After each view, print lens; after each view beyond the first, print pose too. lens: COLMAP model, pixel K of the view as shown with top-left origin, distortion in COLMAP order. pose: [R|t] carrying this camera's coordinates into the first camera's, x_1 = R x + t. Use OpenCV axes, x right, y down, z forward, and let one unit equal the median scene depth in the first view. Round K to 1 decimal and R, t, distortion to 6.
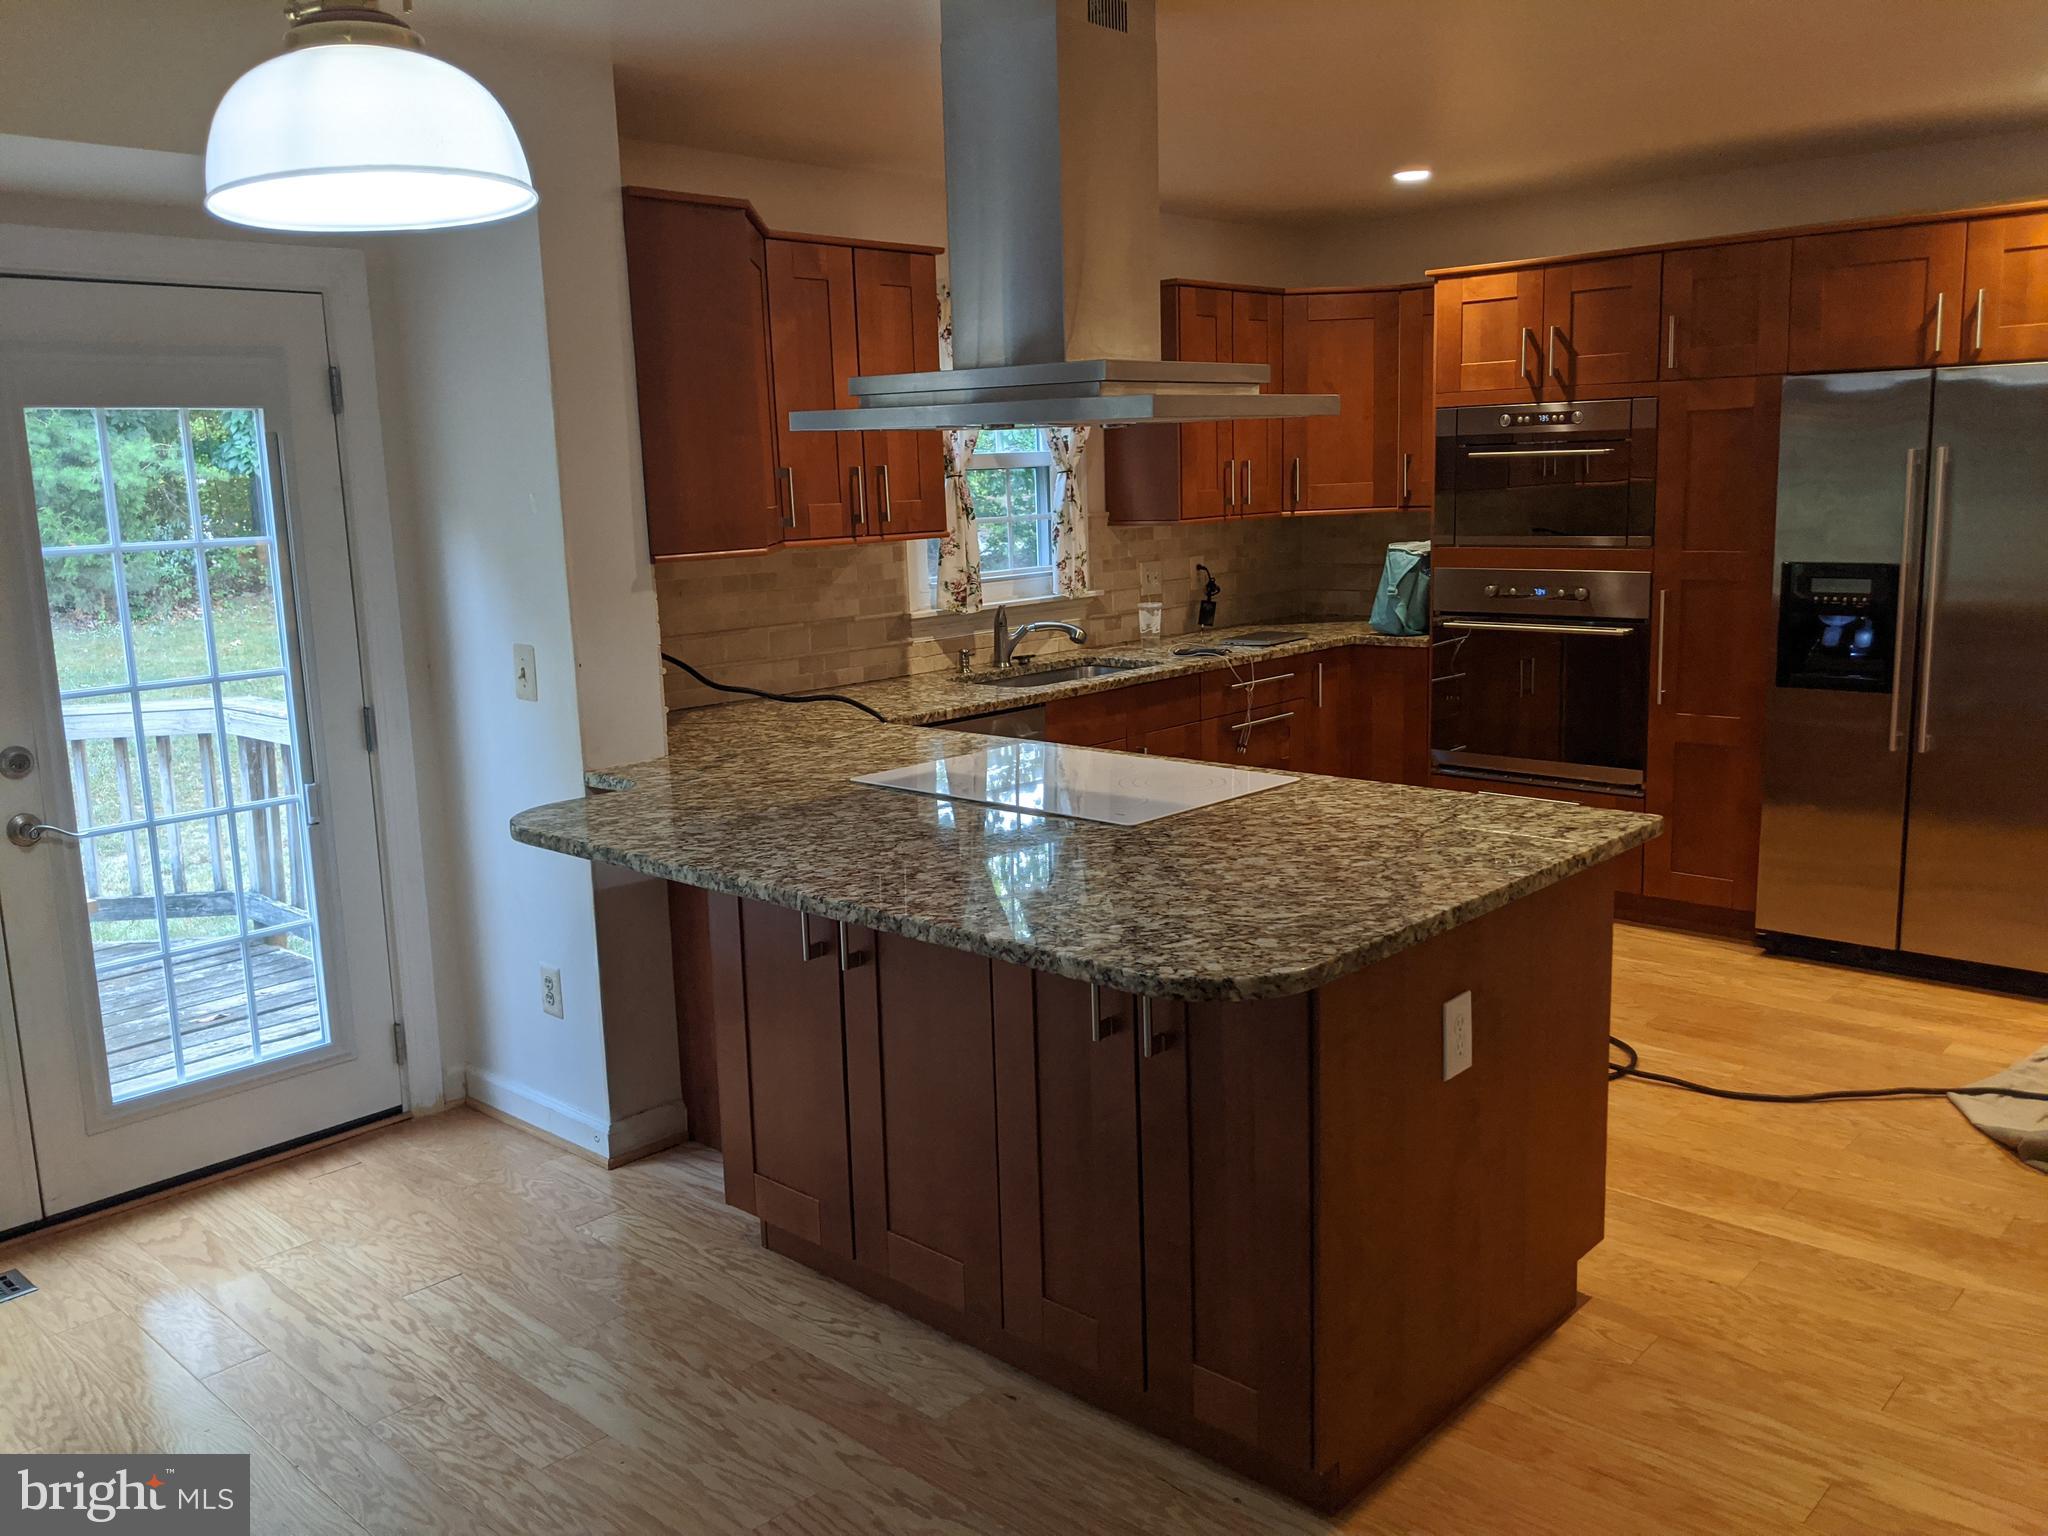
lens RADIAL K [[1600.3, 0, 1024.0], [0, 1600.3, 768.0], [0, 0, 1]] dist [0.067617, -0.130044]
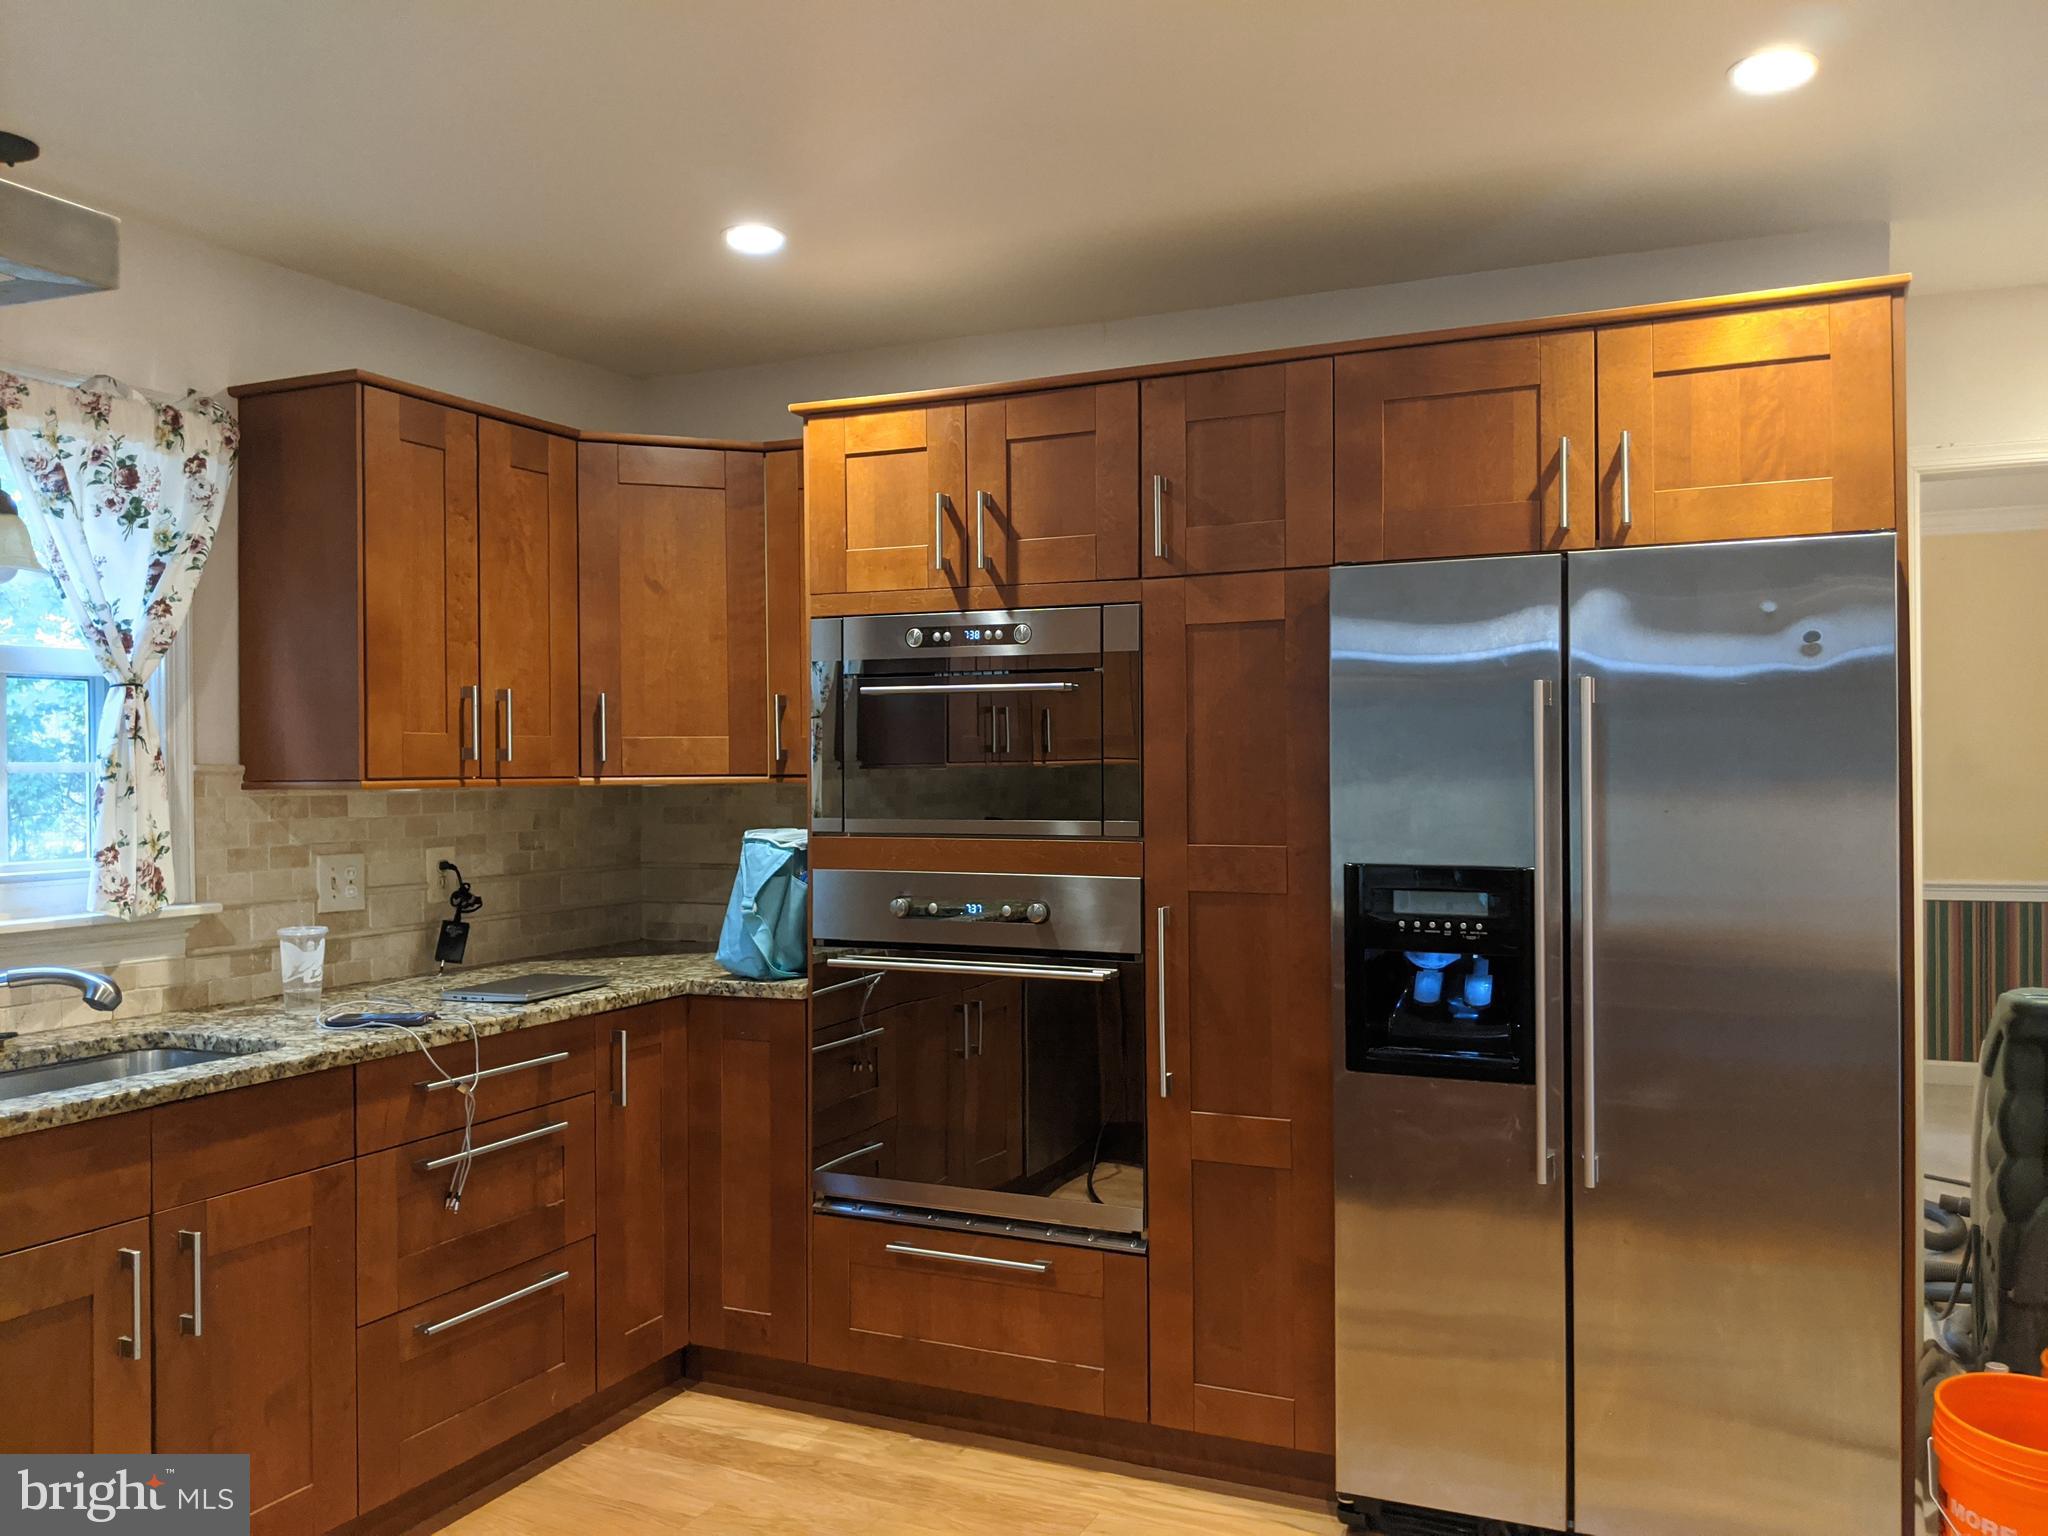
lens RADIAL K [[1600.3, 0, 1024.0], [0, 1600.3, 768.0], [0, 0, 1]] dist [0.067617, -0.130044]
pose [[0.950844, 0.027866, 0.308413, 0.145721], [0.031162, 0.982278, -0.184823, -0.048022], [-0.308097, 0.185349, 0.933125, 0.406999]]
